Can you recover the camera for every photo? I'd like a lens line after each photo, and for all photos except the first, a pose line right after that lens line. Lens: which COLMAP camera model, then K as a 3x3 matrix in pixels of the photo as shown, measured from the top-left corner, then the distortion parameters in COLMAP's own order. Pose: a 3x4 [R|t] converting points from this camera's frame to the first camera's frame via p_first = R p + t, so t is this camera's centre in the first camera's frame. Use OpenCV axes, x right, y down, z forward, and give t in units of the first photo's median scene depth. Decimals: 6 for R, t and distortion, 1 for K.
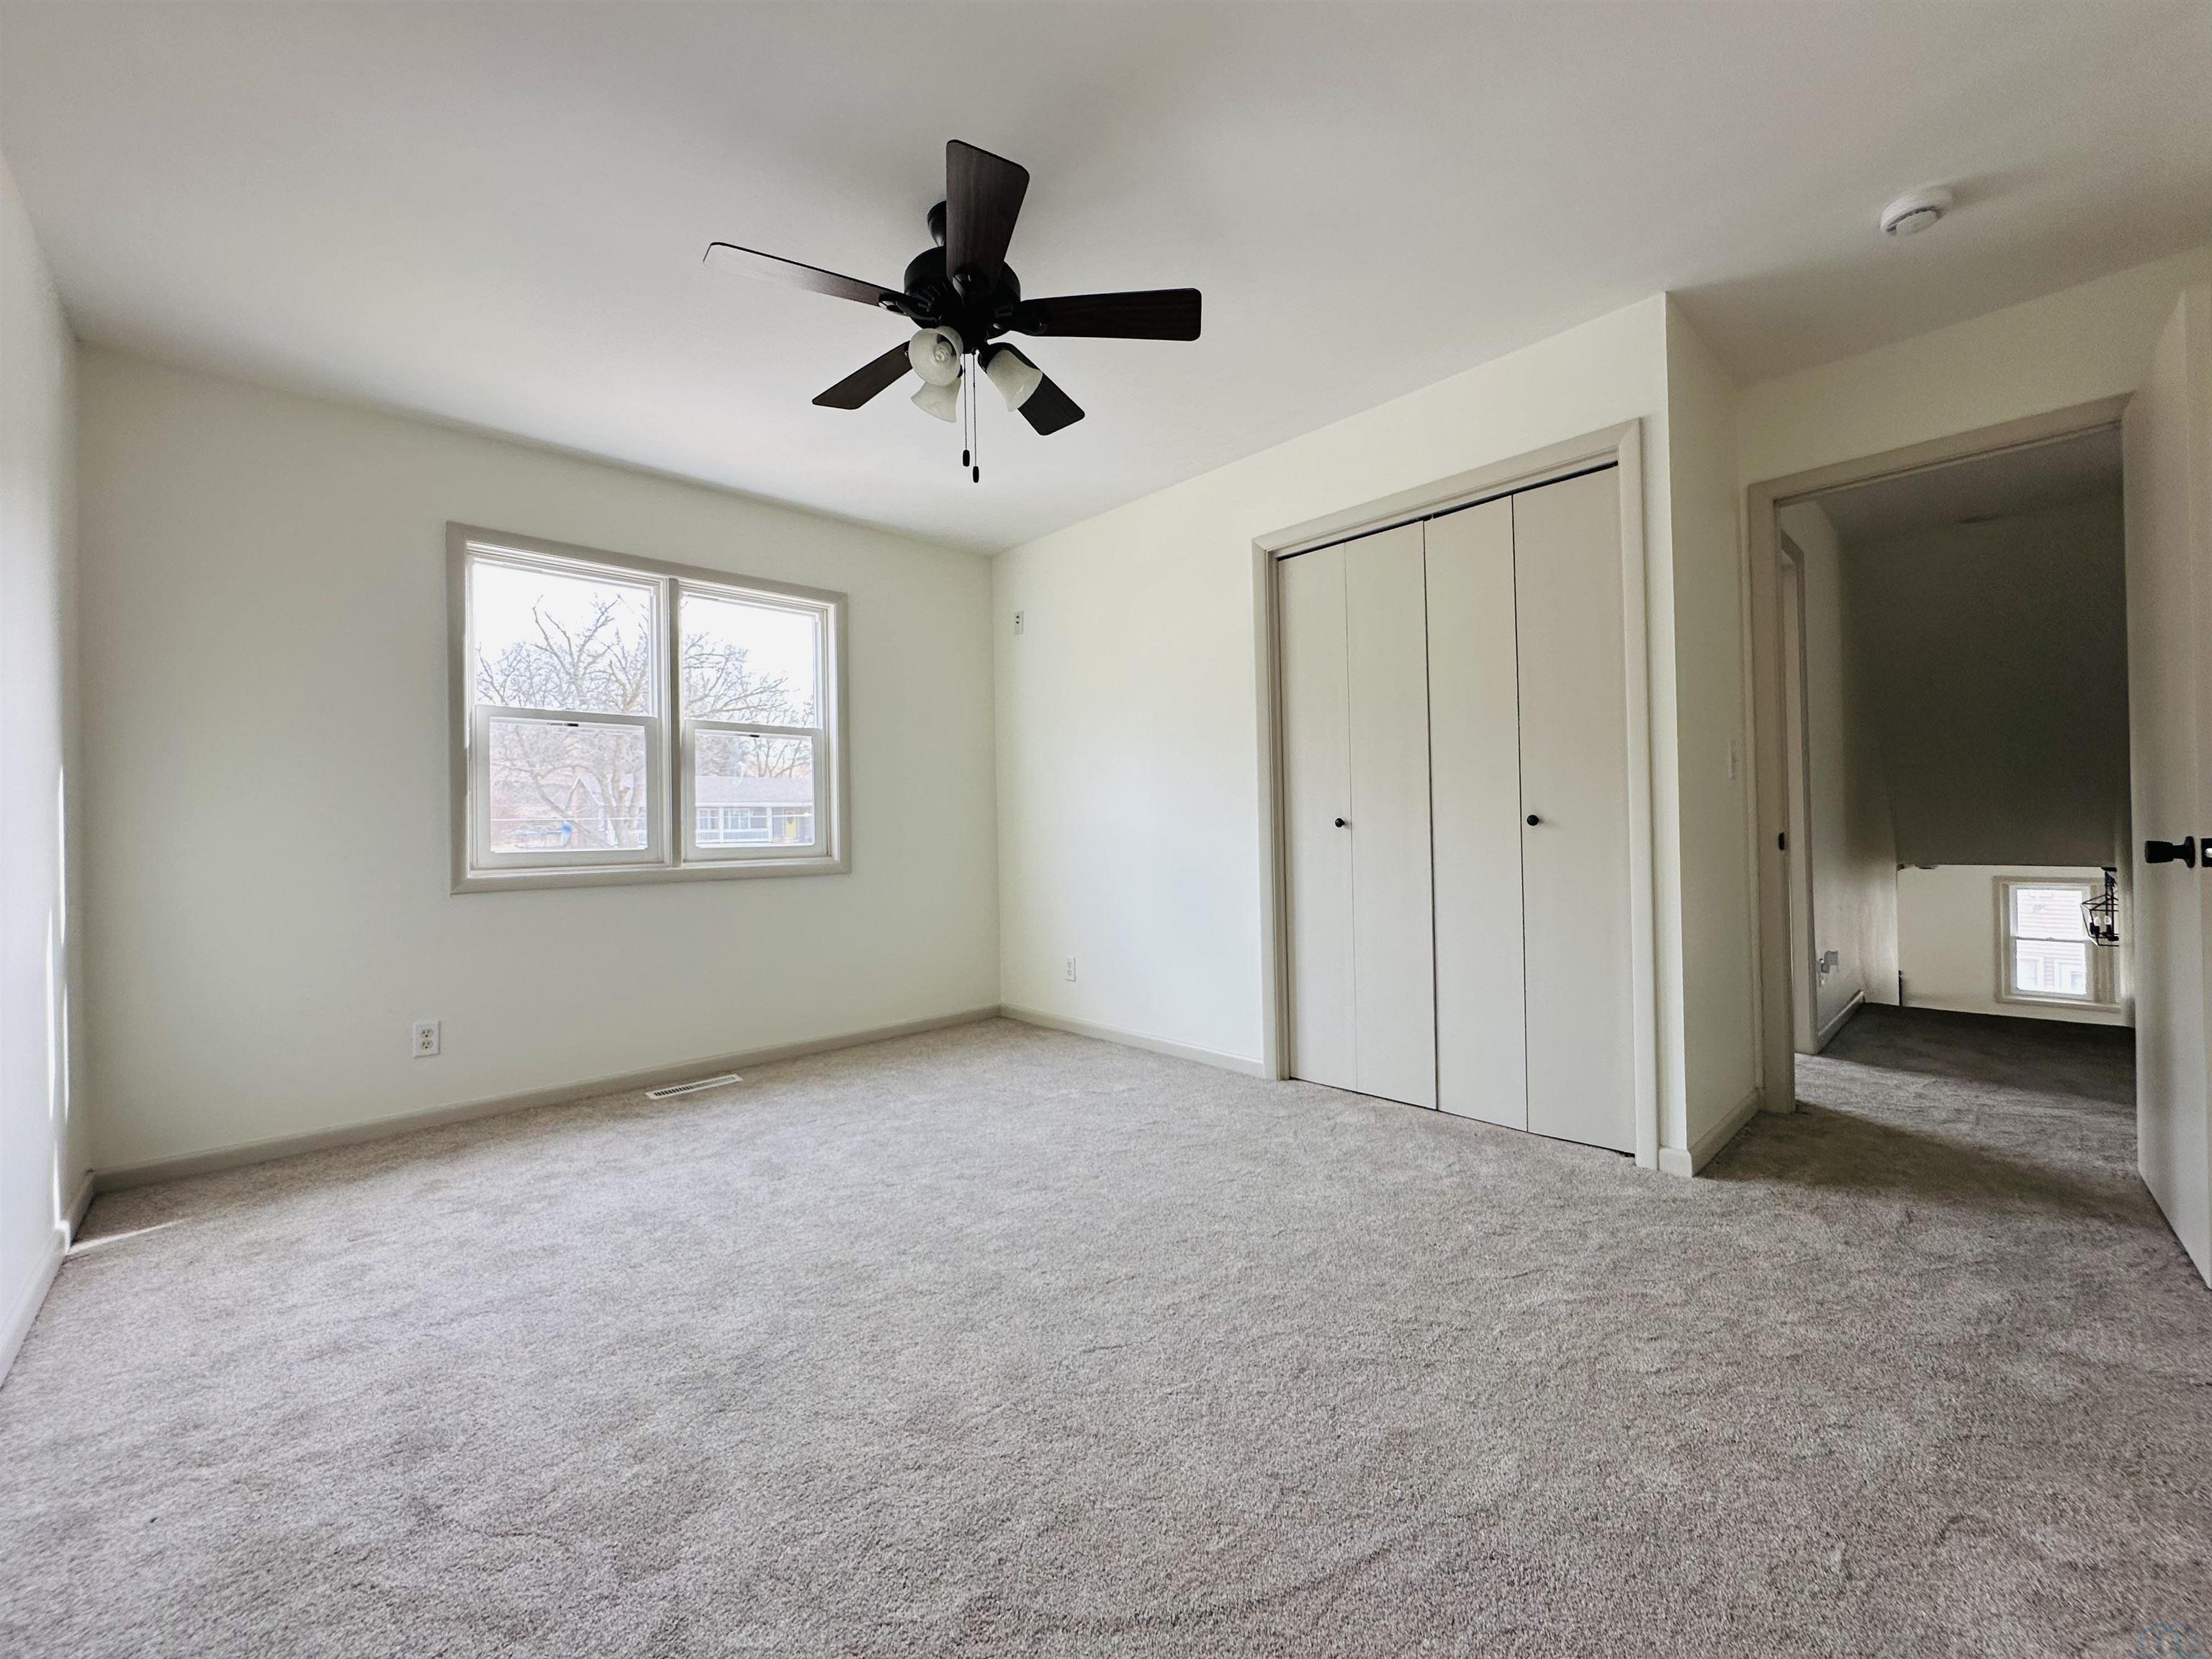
lens RADIAL K [[876.4, 0, 1106.0], [0, 876.4, 829.5], [0, 0, 1]] dist [0.001107, 0.000190]
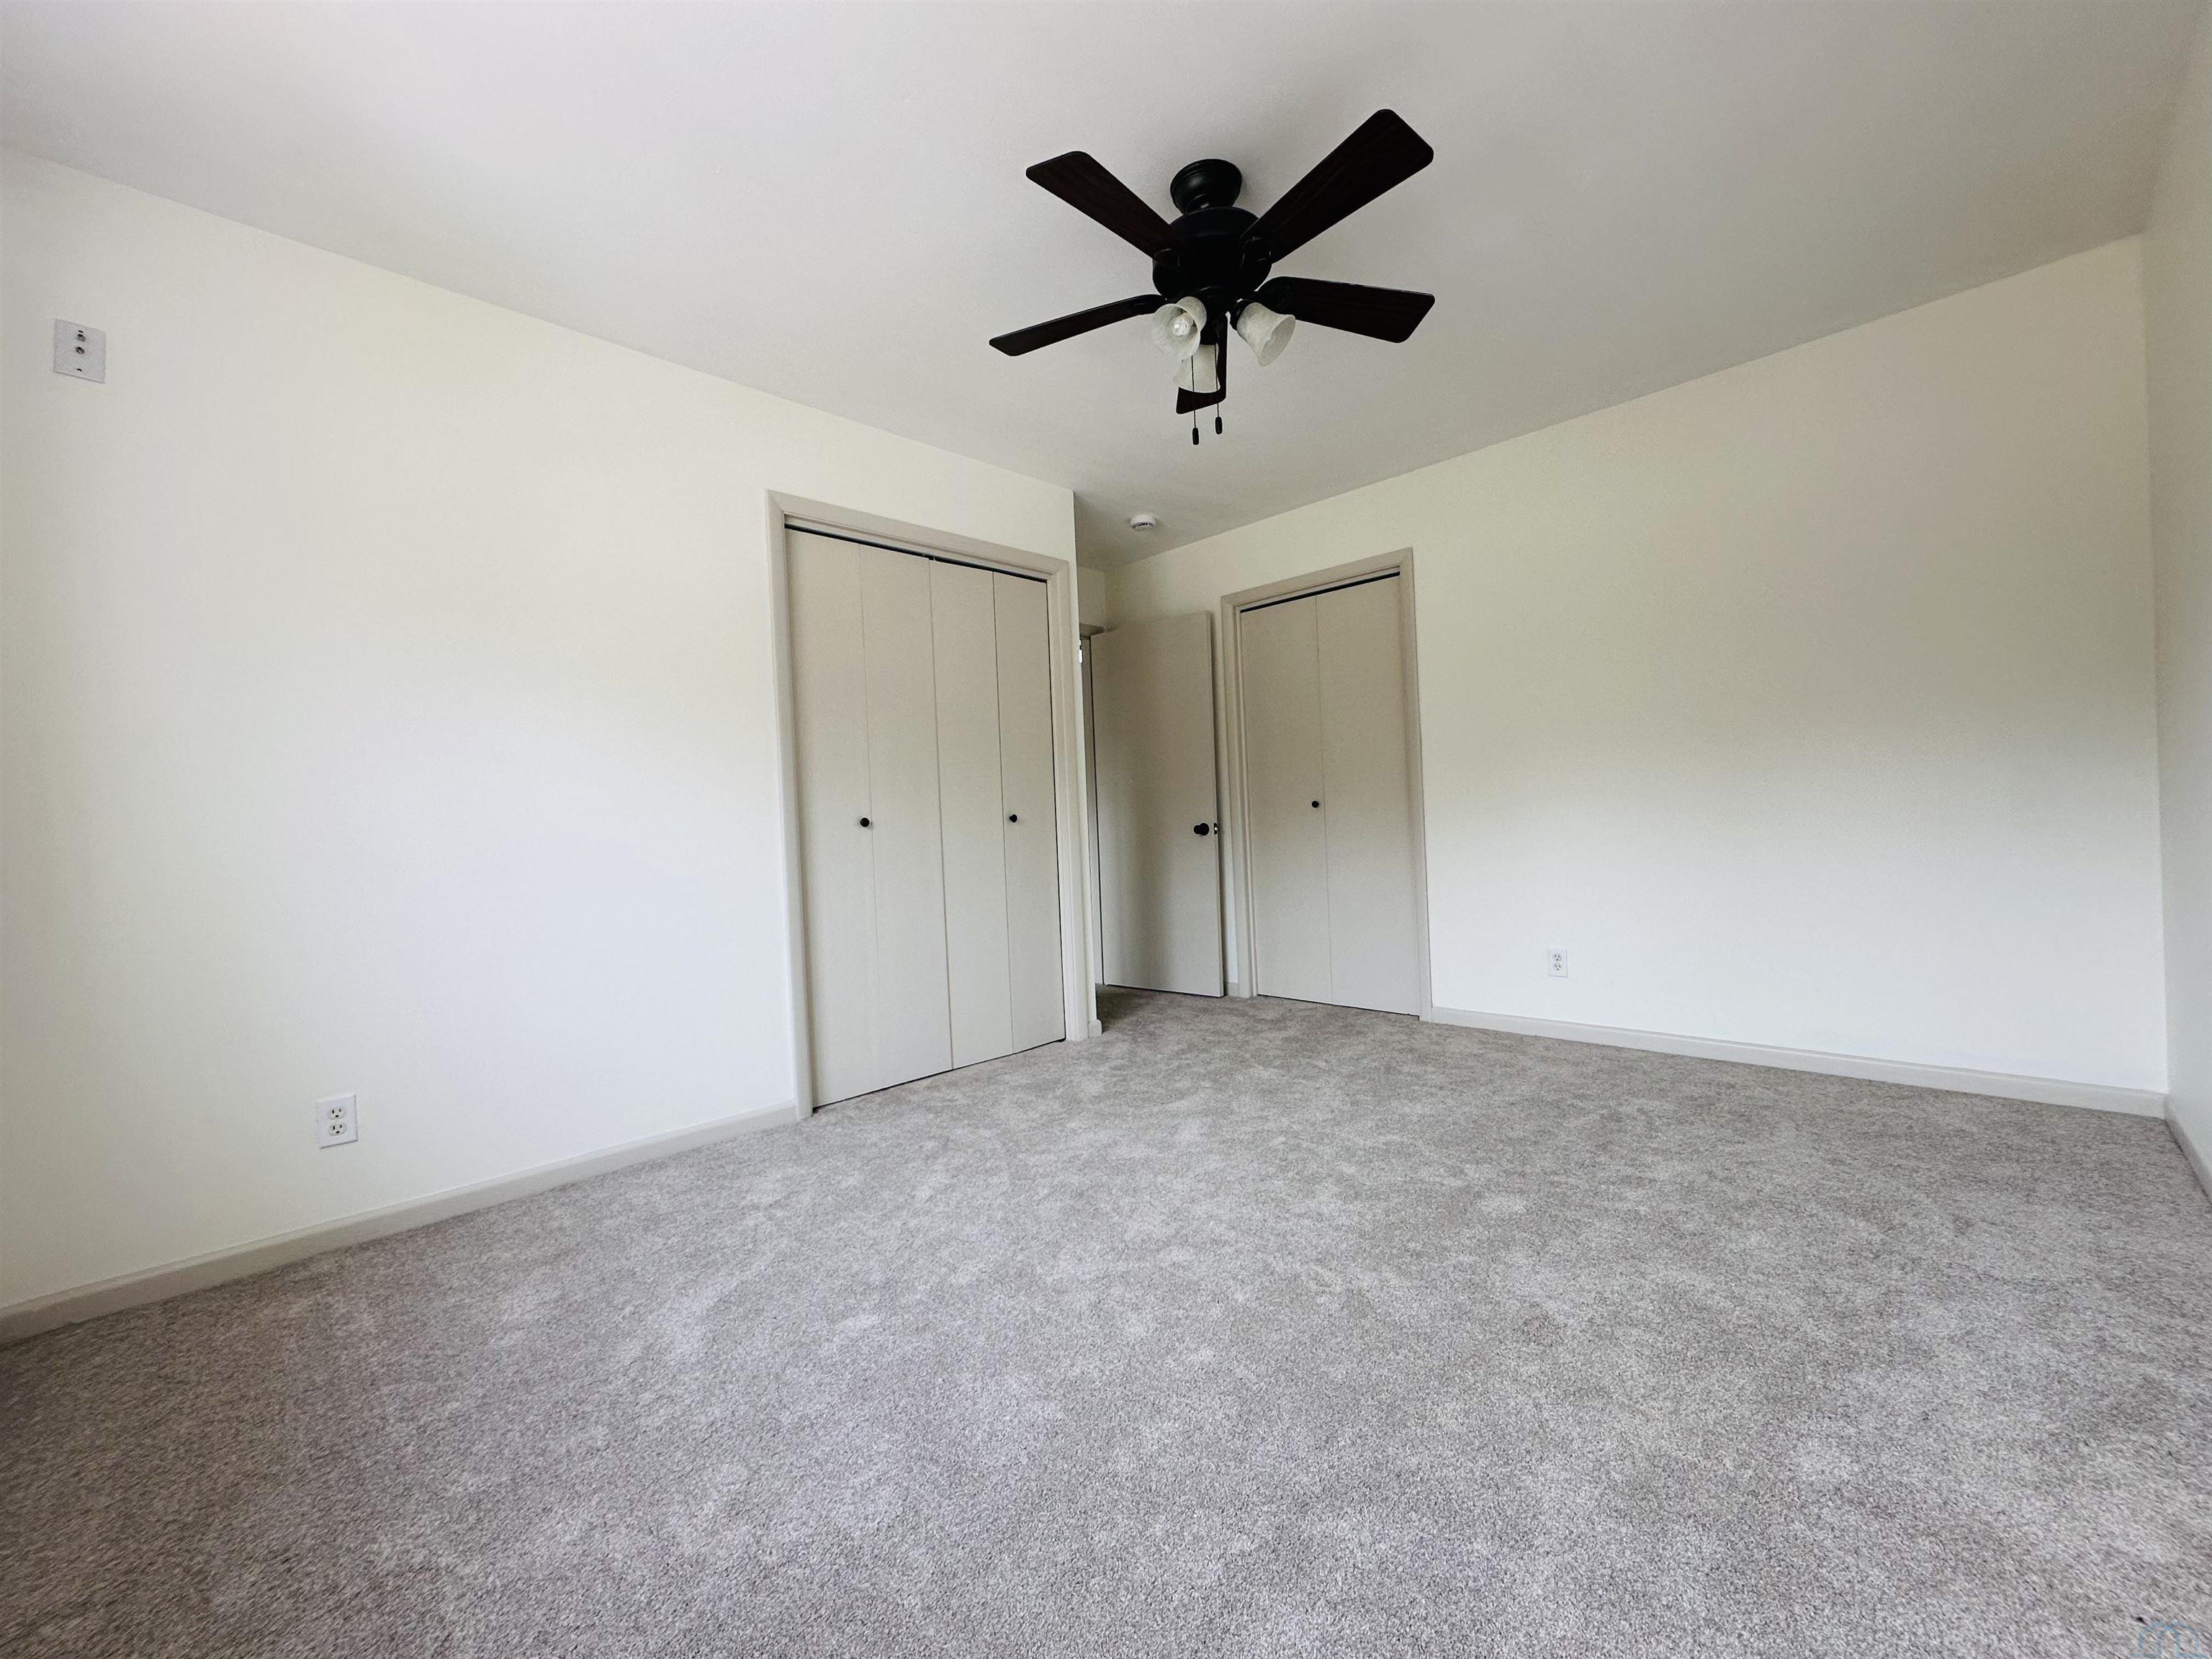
lens RADIAL K [[876.4, 0, 1106.0], [0, 876.4, 829.5], [0, 0, 1]] dist [0.001107, 0.000190]
pose [[-0.020960, 0.012083, 0.999707, -0.756000], [0.043323, 0.998999, -0.011166, 0.024132], [-0.998841, 0.043076, -0.021462, 0.777295]]
